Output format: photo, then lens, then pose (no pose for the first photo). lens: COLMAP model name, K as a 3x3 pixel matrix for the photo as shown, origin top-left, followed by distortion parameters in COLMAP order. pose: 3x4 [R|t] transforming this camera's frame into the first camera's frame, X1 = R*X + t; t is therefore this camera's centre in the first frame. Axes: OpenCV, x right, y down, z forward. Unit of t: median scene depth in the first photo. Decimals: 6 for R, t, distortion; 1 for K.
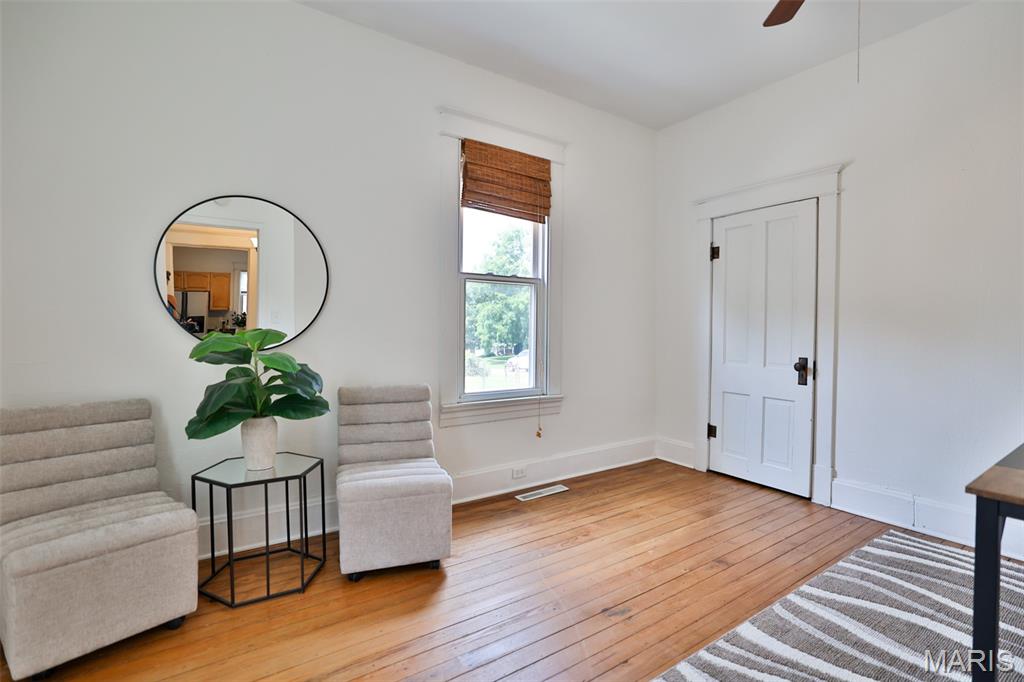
lens RADIAL K [[488.6, 0, 511.0], [0, 488.6, 338.7], [0, 0, 1]] dist [-0.053311, 0.020607]
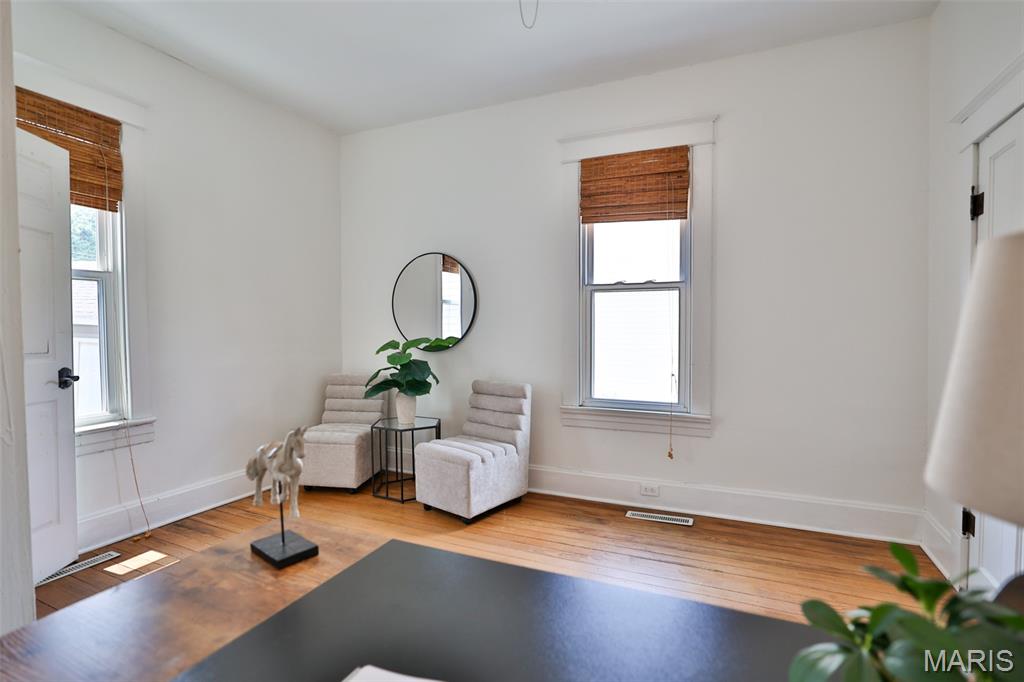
lens RADIAL K [[474.3, 0, 516.0], [0, 474.3, 339.5], [0, 0, 1]] dist [-0.046080, 0.017801]
pose [[0.530658, 0.017249, -0.847411, 0.680065], [-0.012394, 0.999844, 0.012591, -0.026432], [0.847496, 0.003821, 0.530789, 0.309984]]
